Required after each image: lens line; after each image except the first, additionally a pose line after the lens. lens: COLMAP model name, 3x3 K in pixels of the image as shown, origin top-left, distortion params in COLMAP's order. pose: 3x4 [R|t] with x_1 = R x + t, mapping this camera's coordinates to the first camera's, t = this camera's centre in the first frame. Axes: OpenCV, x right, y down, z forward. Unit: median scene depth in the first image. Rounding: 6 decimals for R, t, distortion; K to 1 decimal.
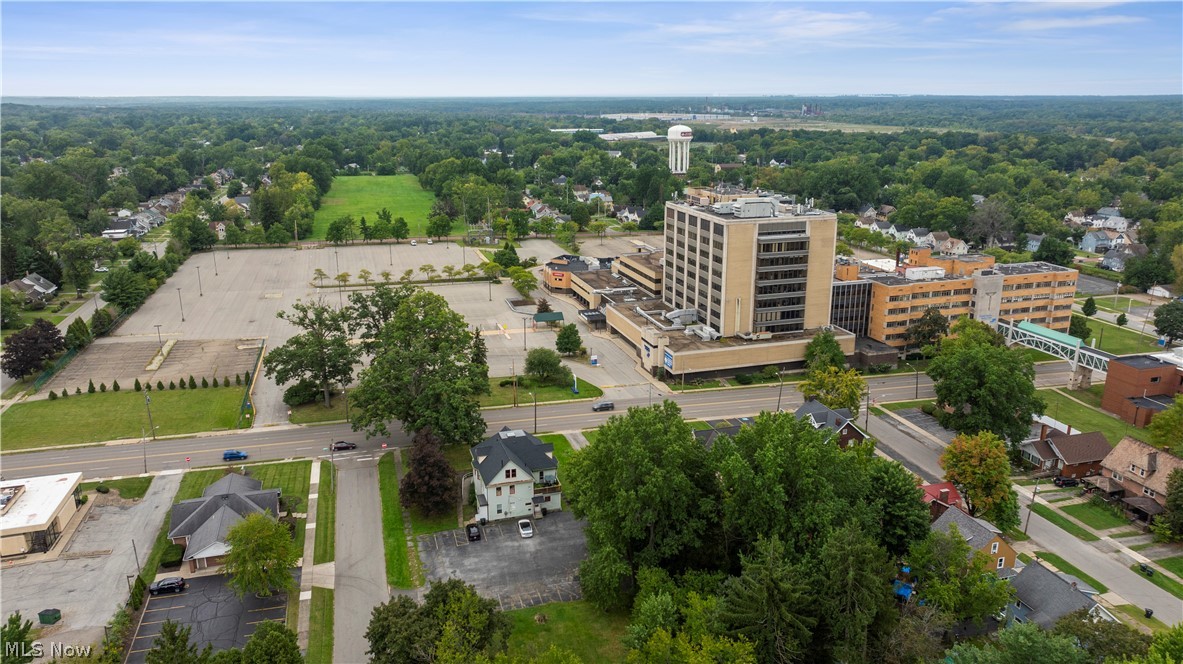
lens RADIAL K [[822.0, 0, 591.5], [0, 822.0, 332.0], [0, 0, 1]] dist [-0.019841, 0.003021]
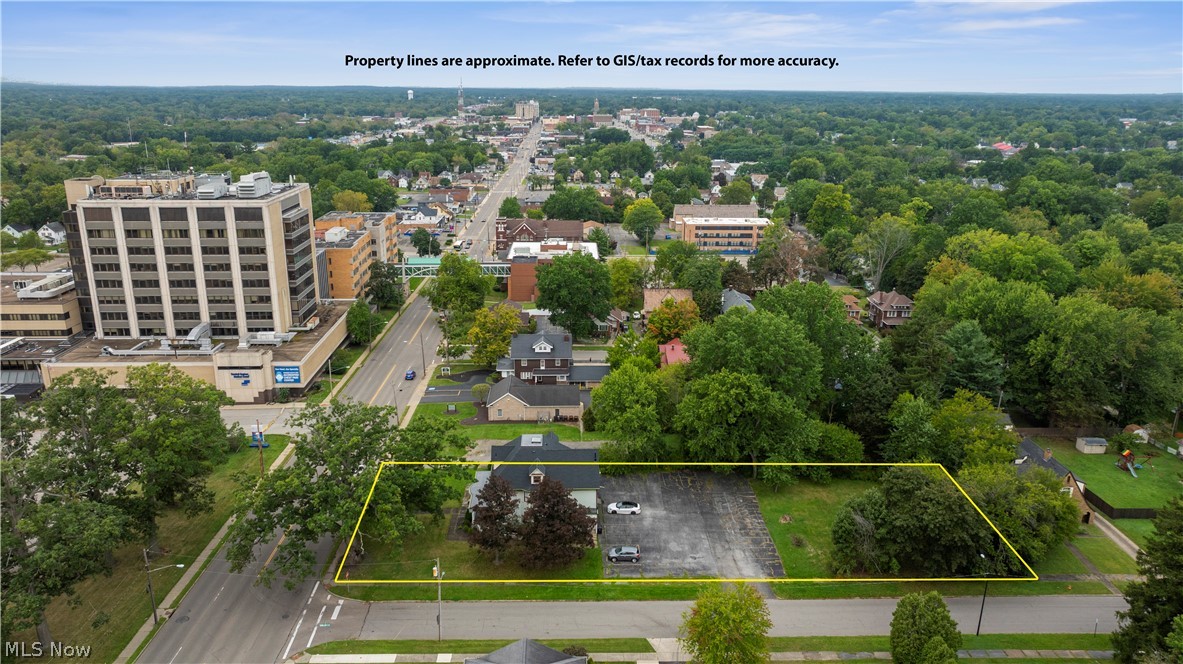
lens RADIAL K [[822.0, 0, 591.5], [0, 822.0, 332.0], [0, 0, 1]] dist [-0.019841, 0.003021]
pose [[0.272393, -0.272300, 0.922851, -0.850034], [0.258699, 0.944529, 0.202337, -0.139827], [-0.926756, 0.183626, 0.327727, 0.663790]]
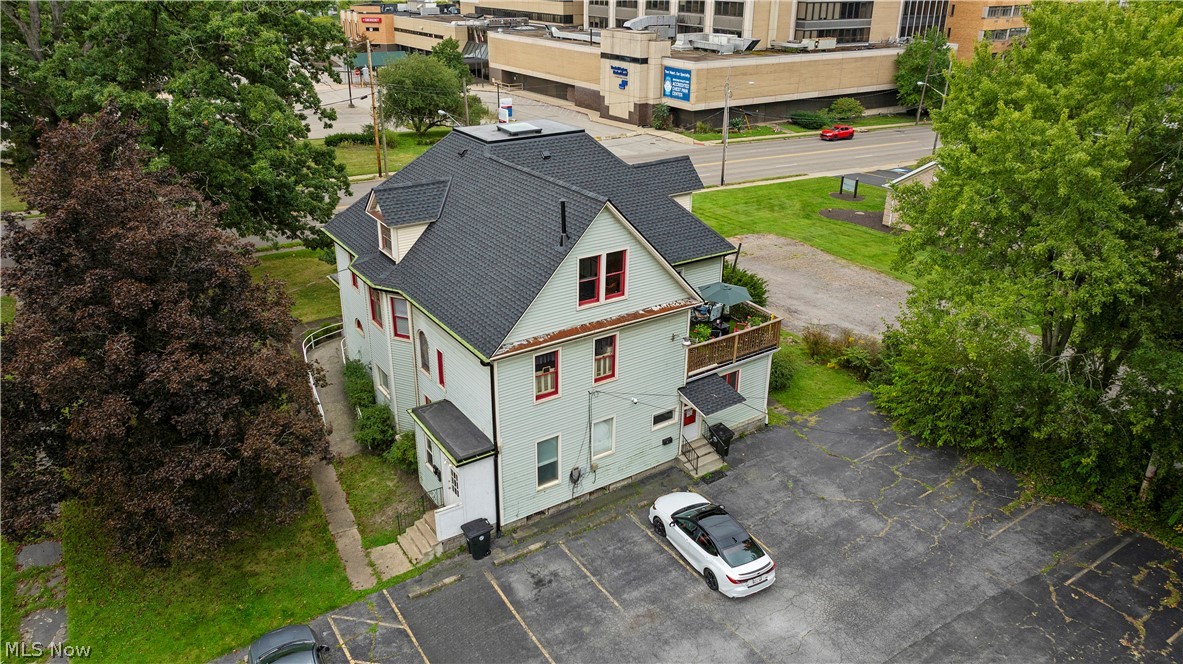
lens RADIAL K [[822.0, 0, 591.5], [0, 822.0, 332.0], [0, 0, 1]] dist [-0.019841, 0.003021]
pose [[0.957388, -0.106903, 0.268291, -0.150812], [0.067602, 0.986114, 0.151690, 0.152816], [-0.280781, -0.127089, 0.951320, 0.800527]]
